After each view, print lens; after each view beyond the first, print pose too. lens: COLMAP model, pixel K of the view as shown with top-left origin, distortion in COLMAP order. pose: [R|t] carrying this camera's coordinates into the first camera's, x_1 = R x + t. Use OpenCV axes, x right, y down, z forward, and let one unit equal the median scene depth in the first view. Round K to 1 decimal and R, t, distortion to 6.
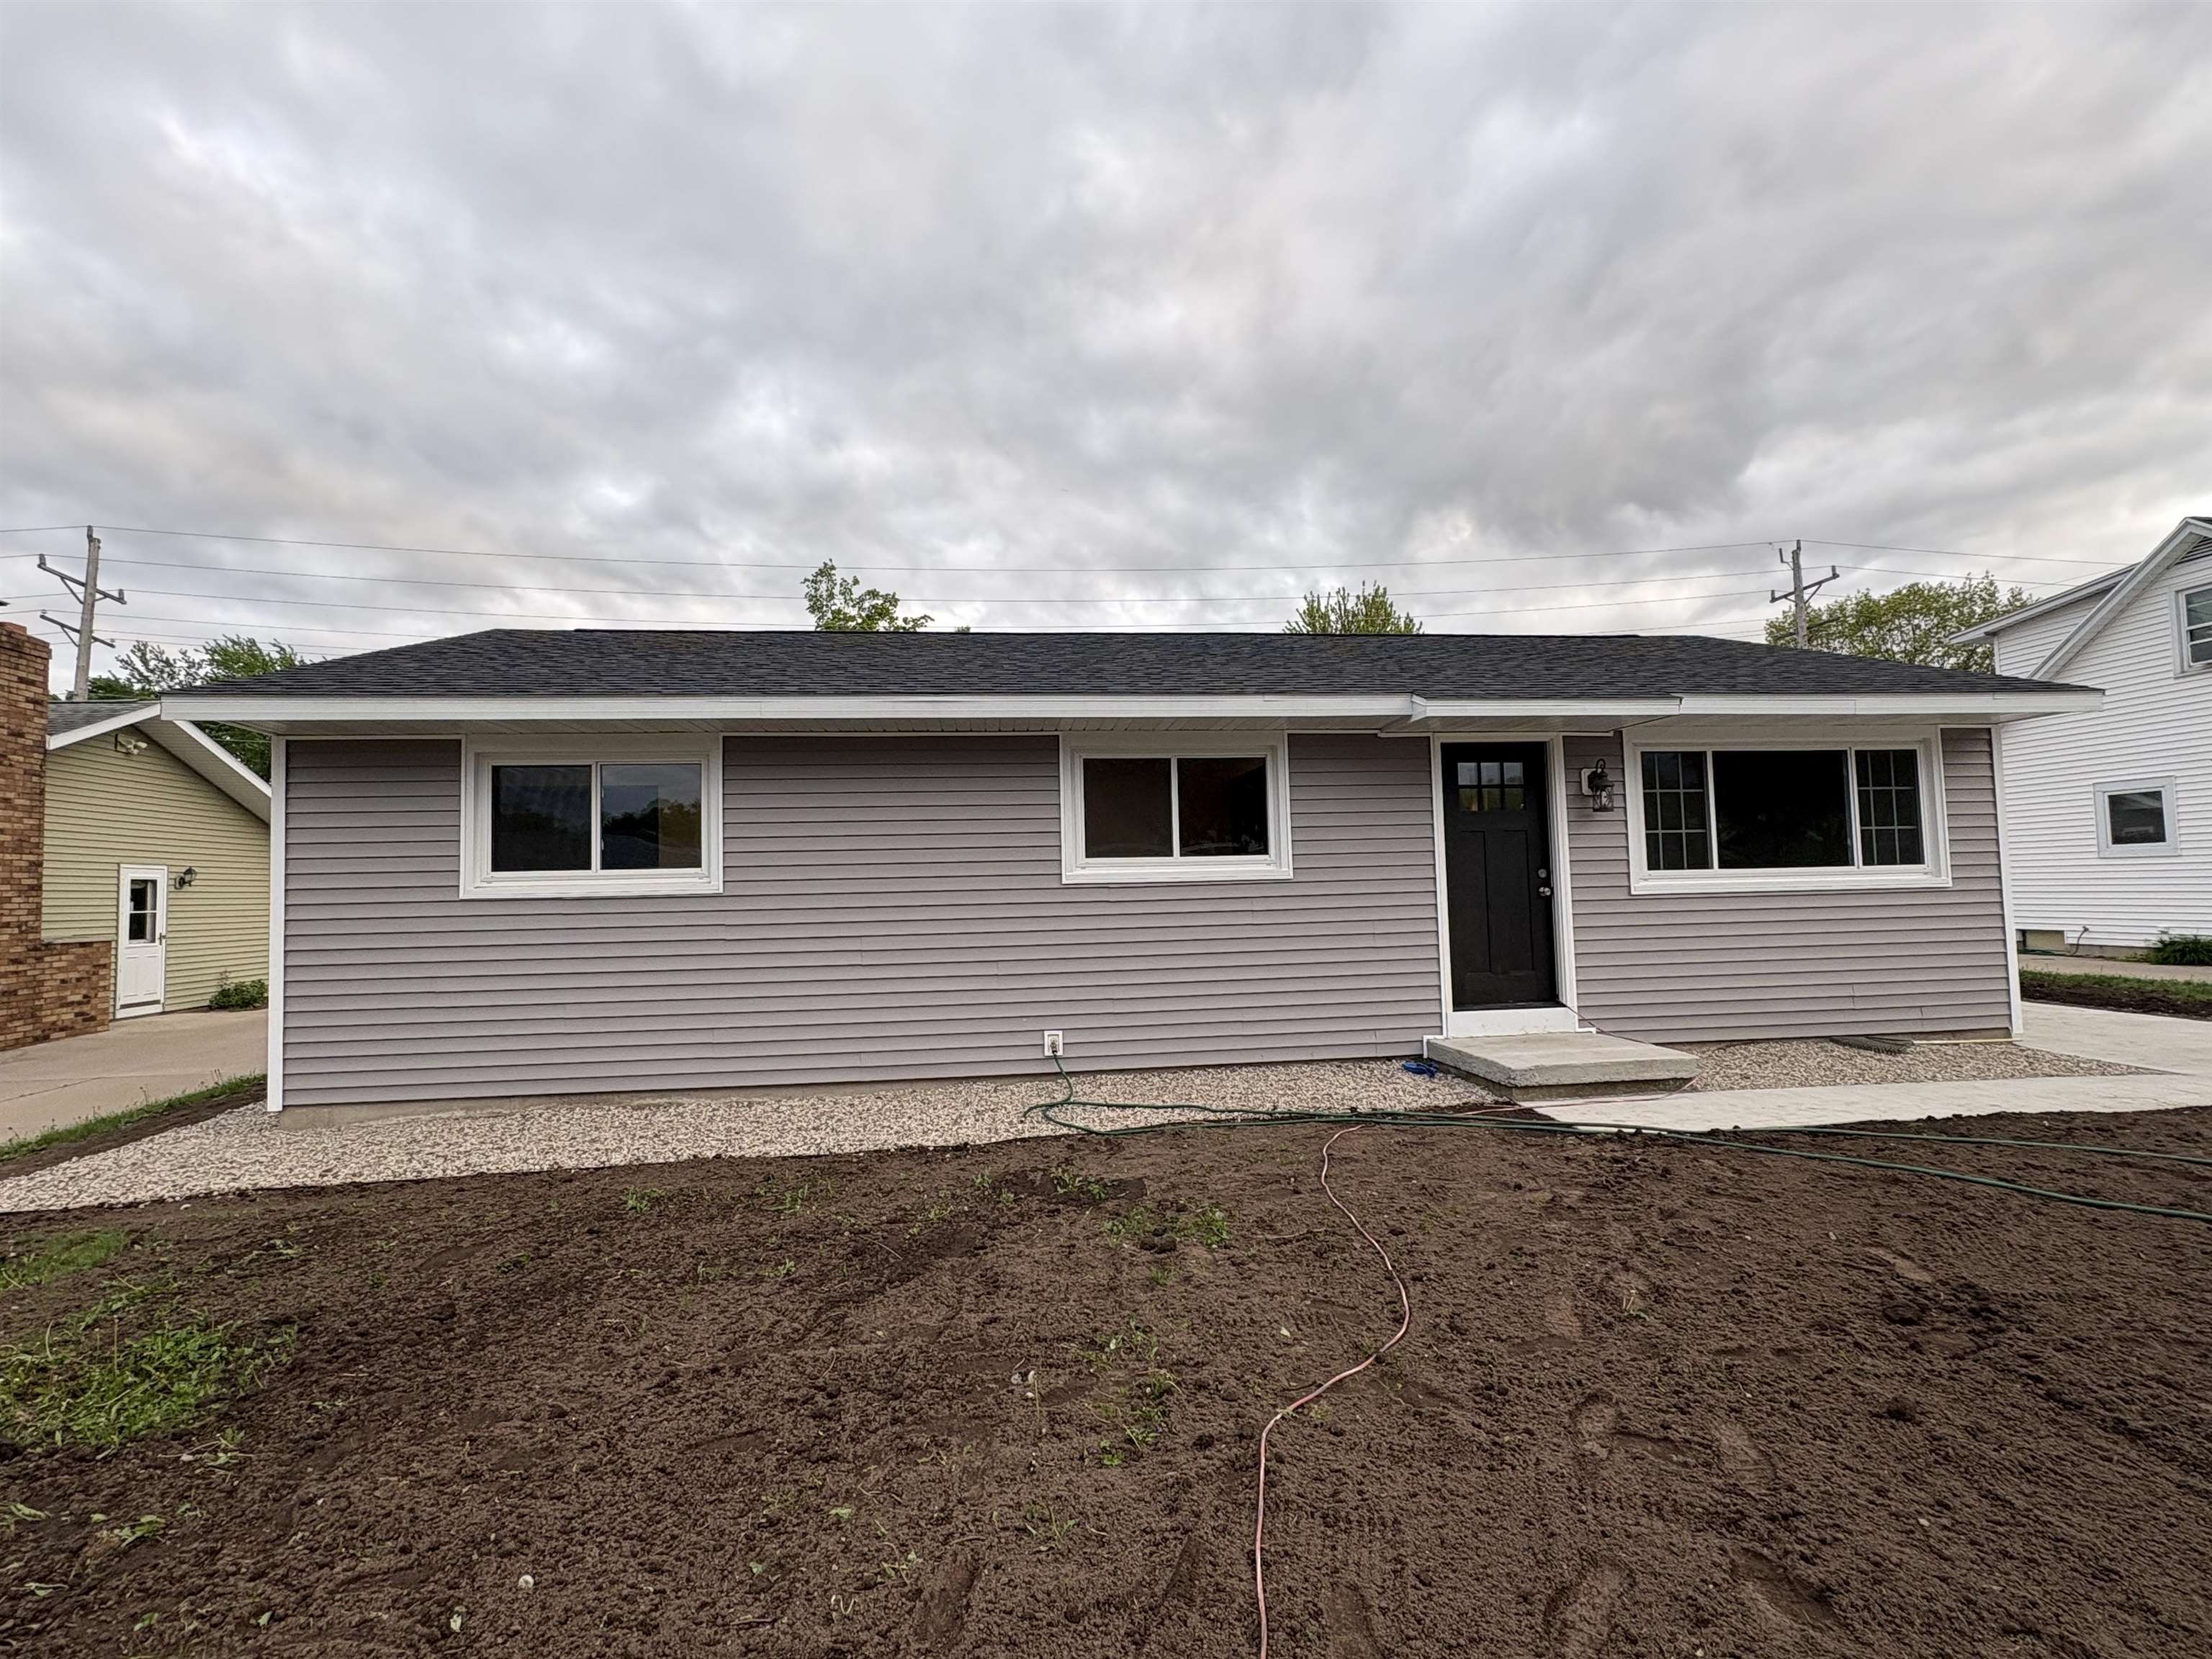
lens RADIAL K [[1074.8, 0, 1106.0], [0, 1074.8, 829.5], [0, 0, 1]] dist [0.001658, 0.000645]
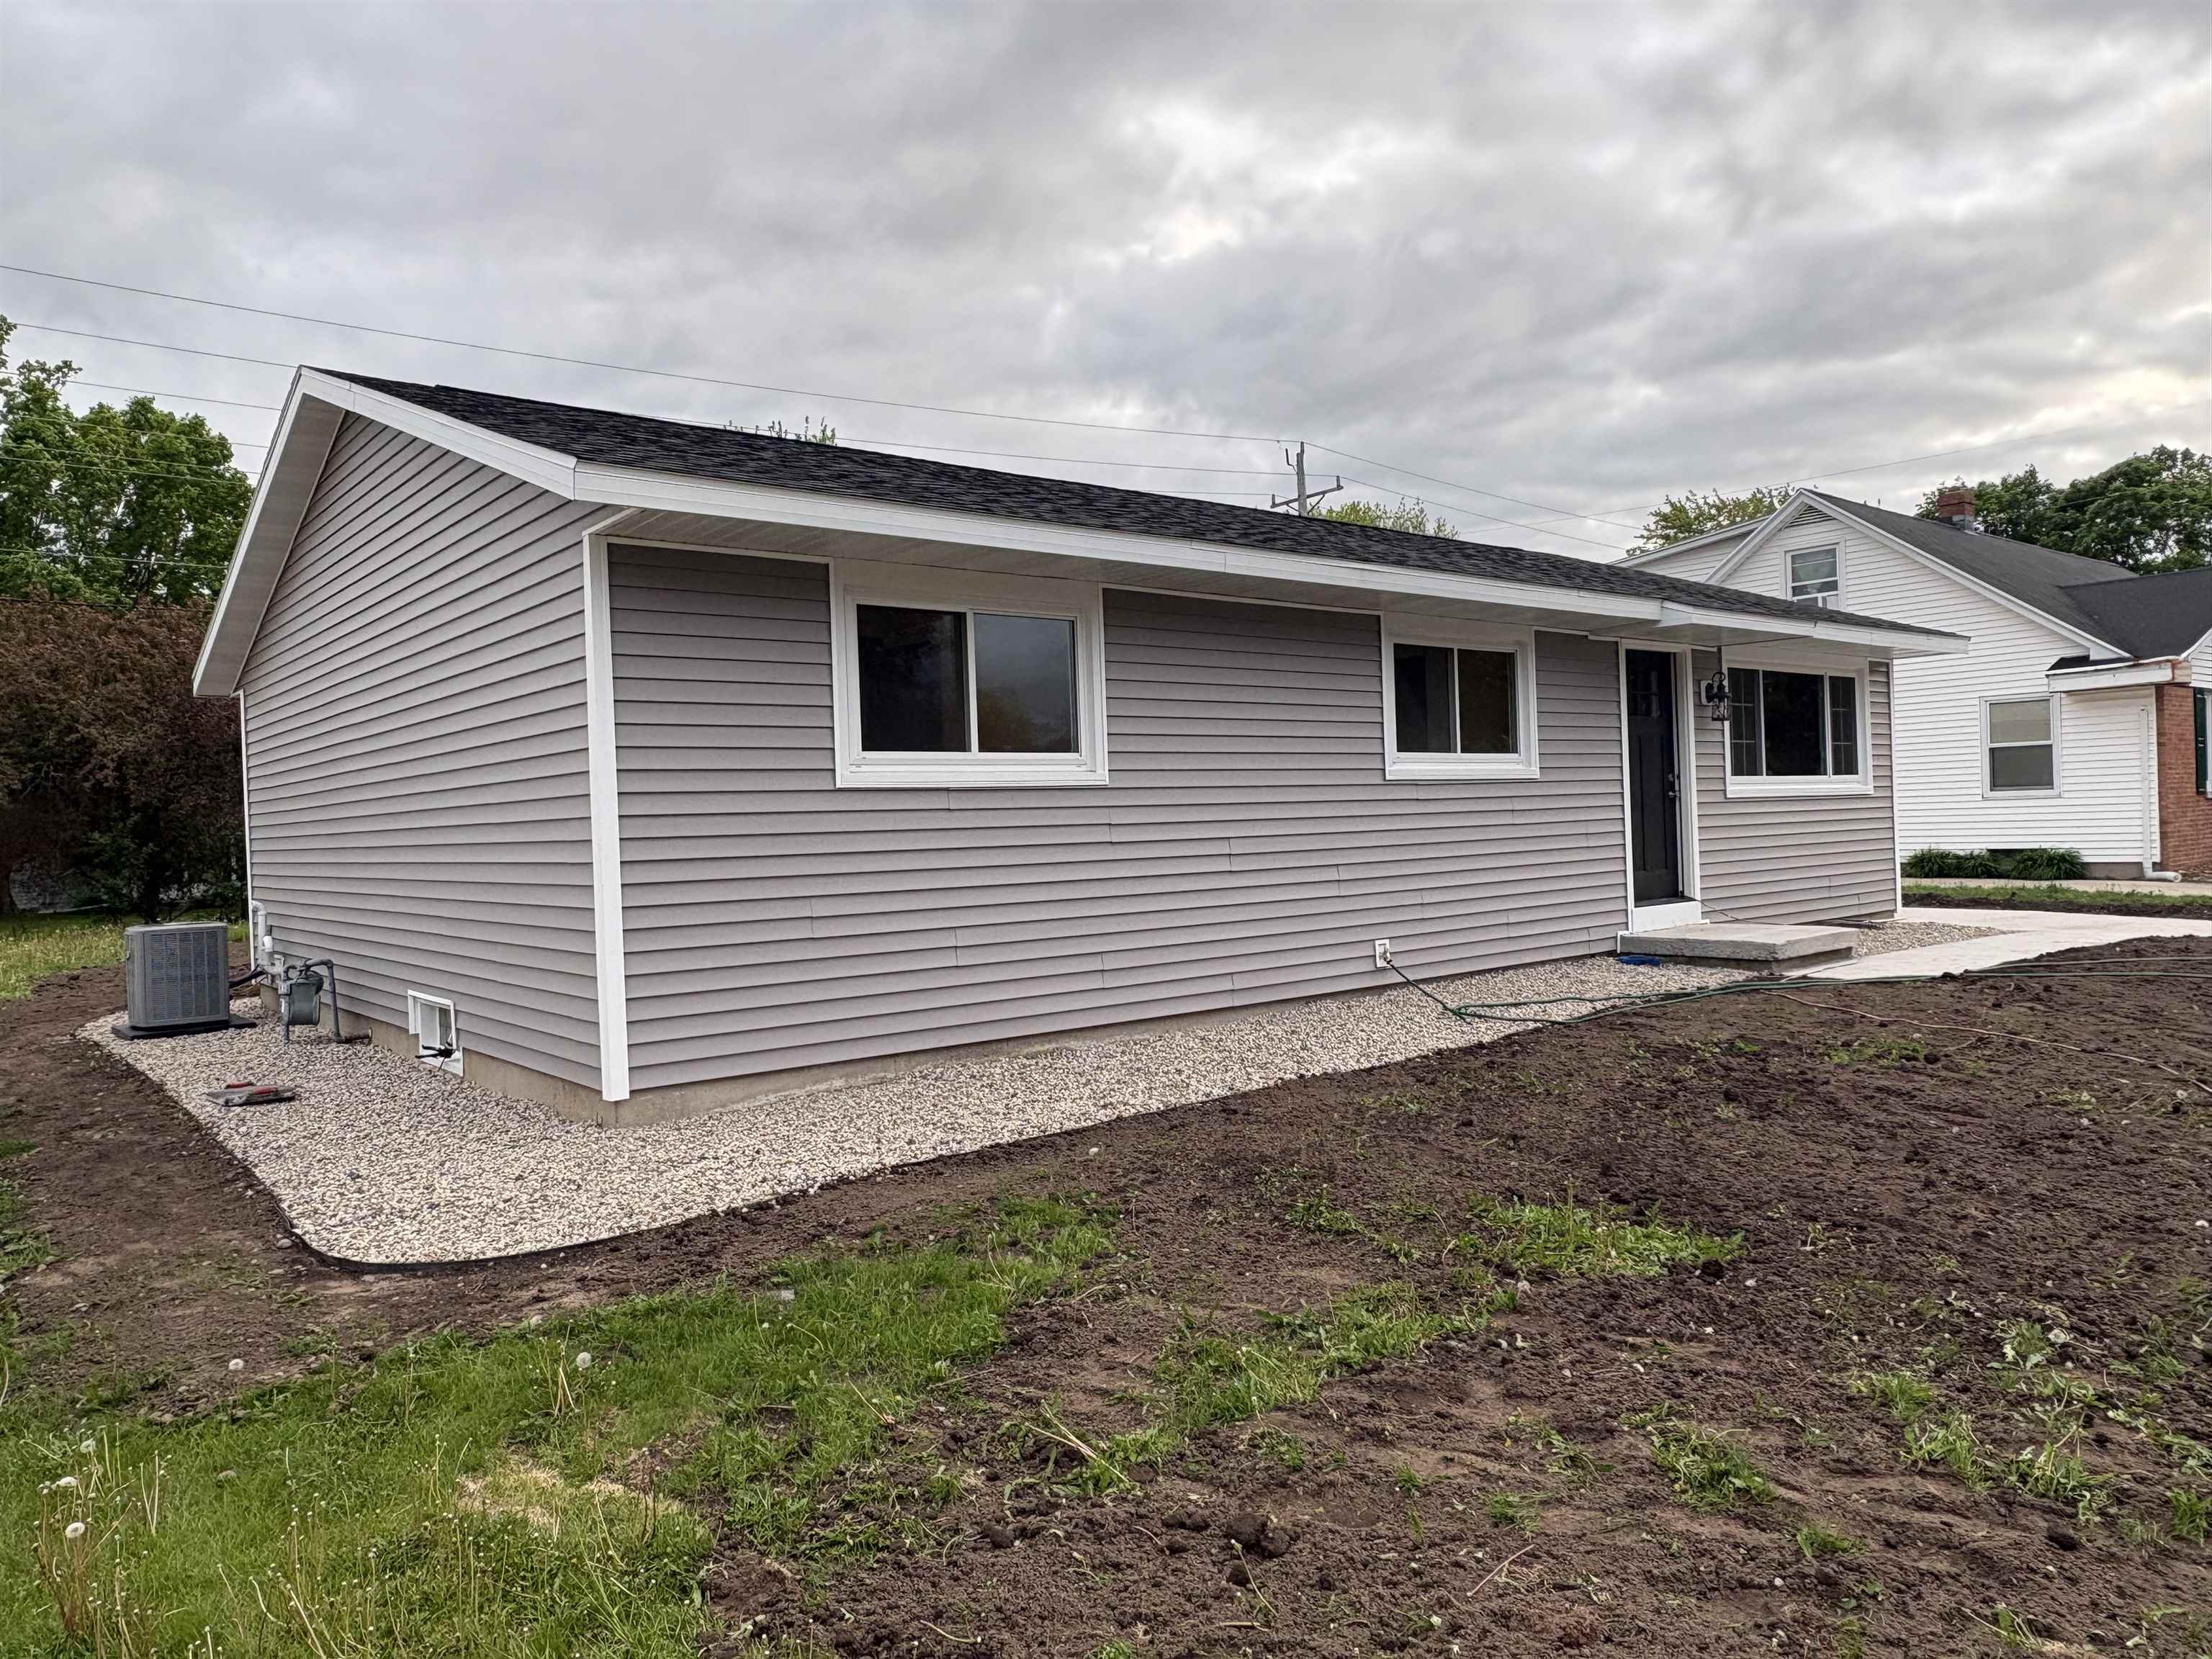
lens RADIAL K [[1515.0, 0, 1106.0], [0, 1515.0, 829.5], [0, 0, 1]] dist [0.007068, 0.004811]
pose [[0.840484, -0.006544, 0.541797, -0.921133], [-0.016992, 0.999117, 0.038427, 0.046473], [-0.541570, -0.041503, 0.839630, 0.046291]]
